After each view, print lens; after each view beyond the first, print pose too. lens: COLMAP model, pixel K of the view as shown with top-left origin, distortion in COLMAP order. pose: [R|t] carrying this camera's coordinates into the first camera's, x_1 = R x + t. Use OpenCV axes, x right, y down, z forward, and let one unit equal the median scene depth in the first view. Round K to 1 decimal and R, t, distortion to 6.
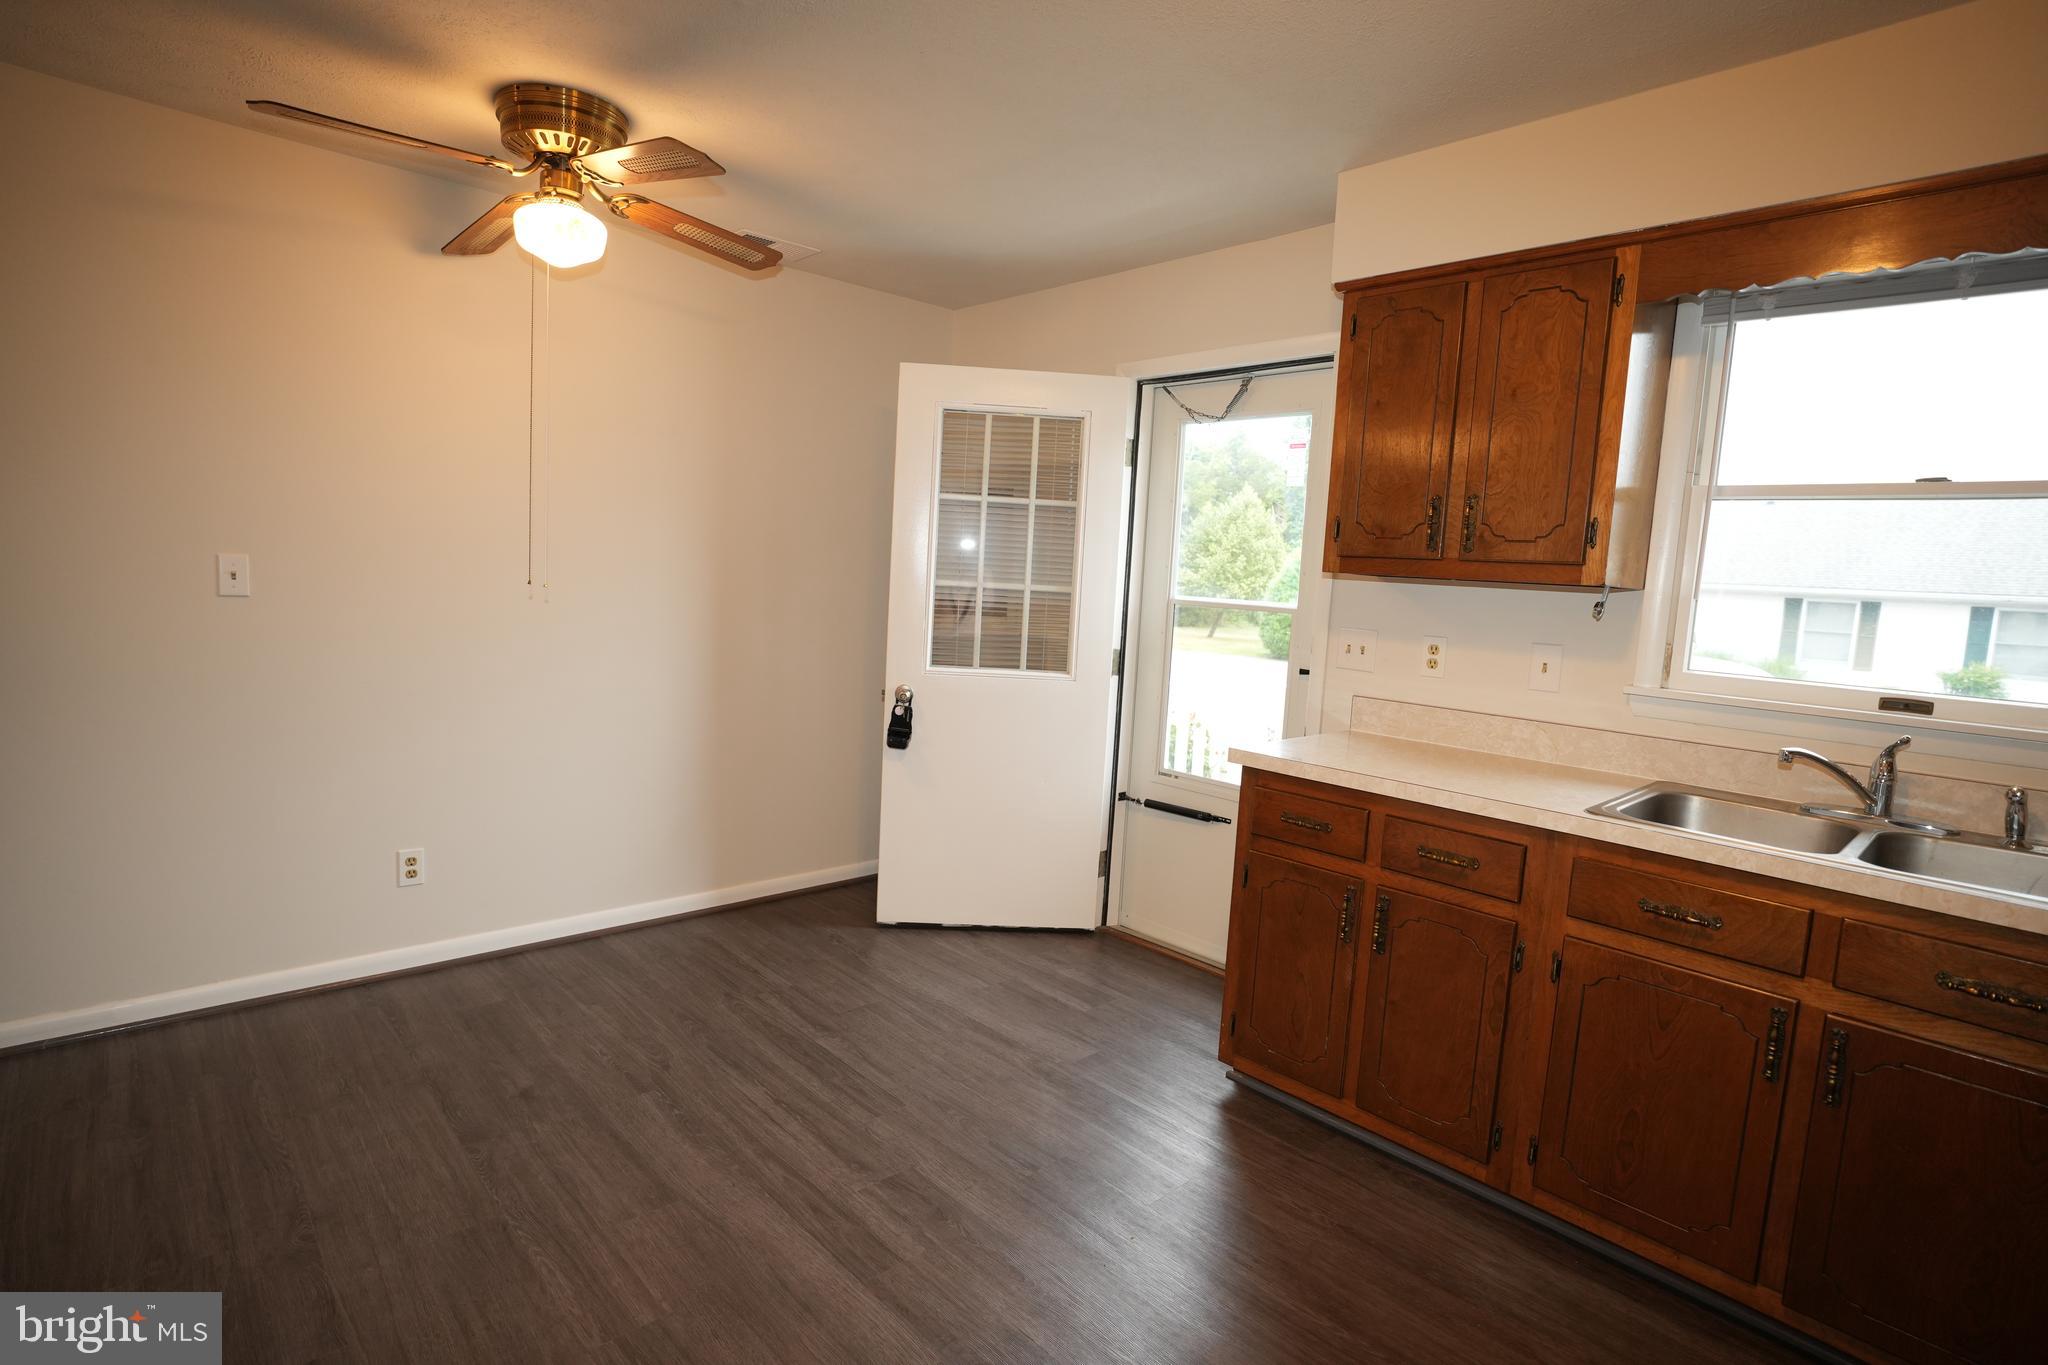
lens RADIAL K [[1016.7, 0, 1027.9], [0, 1016.7, 679.7], [0, 0, 1]] dist [-0.043762, 0.014968]
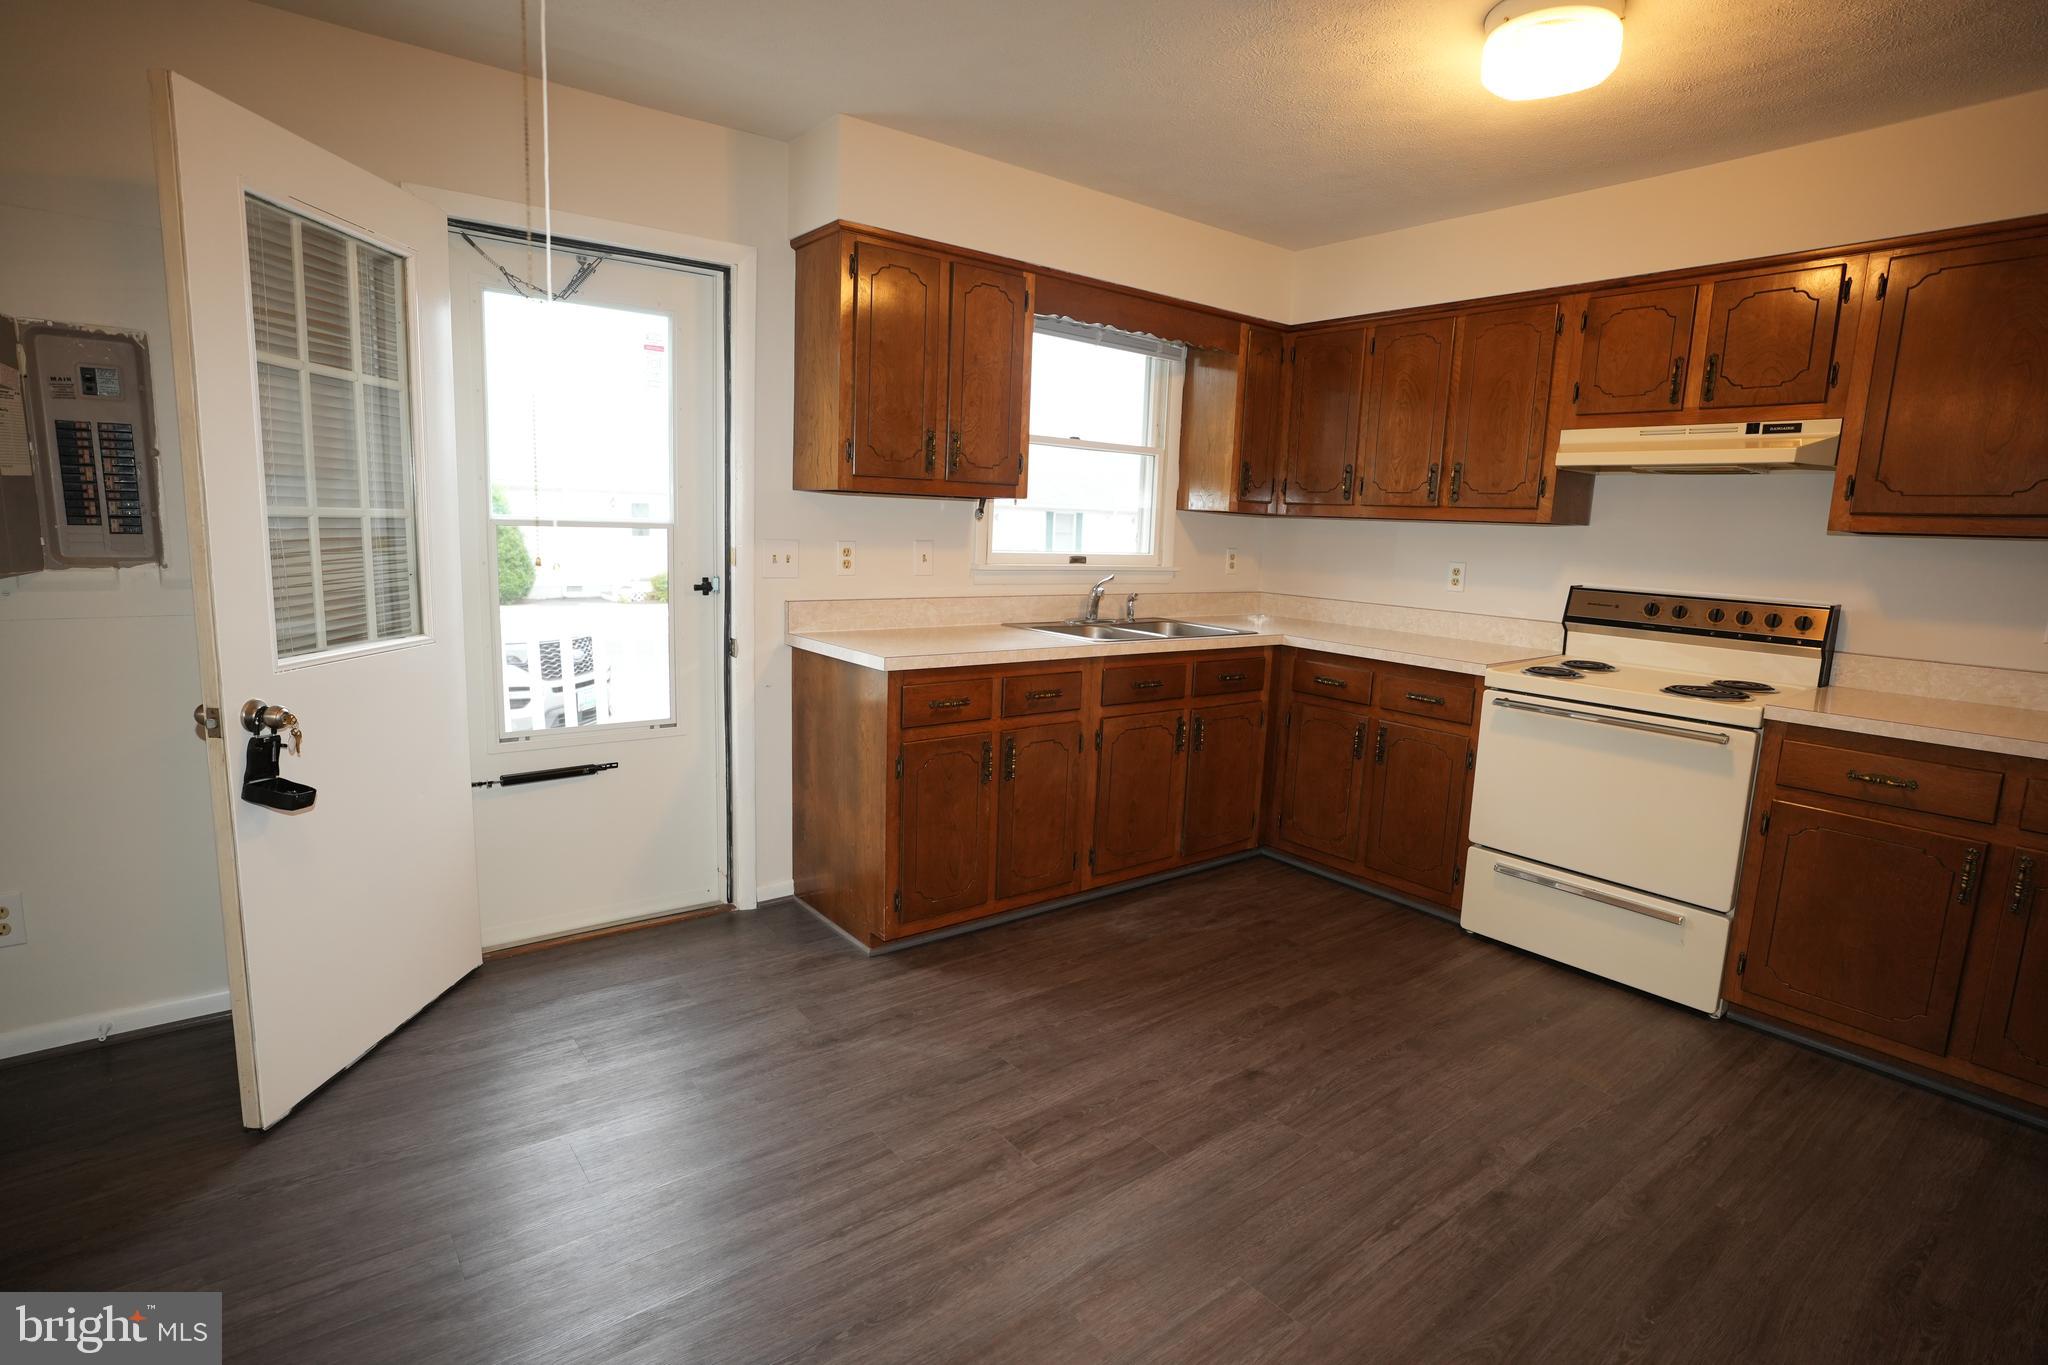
lens RADIAL K [[1016.7, 0, 1022.6], [0, 1016.7, 674.0], [0, 0, 1]] dist [-0.043762, 0.014968]
pose [[0.101080, -0.197433, 0.975091, -0.904875], [0.078260, 0.978652, 0.190041, -0.118162], [-0.991795, 0.057102, 0.114373, 0.782753]]
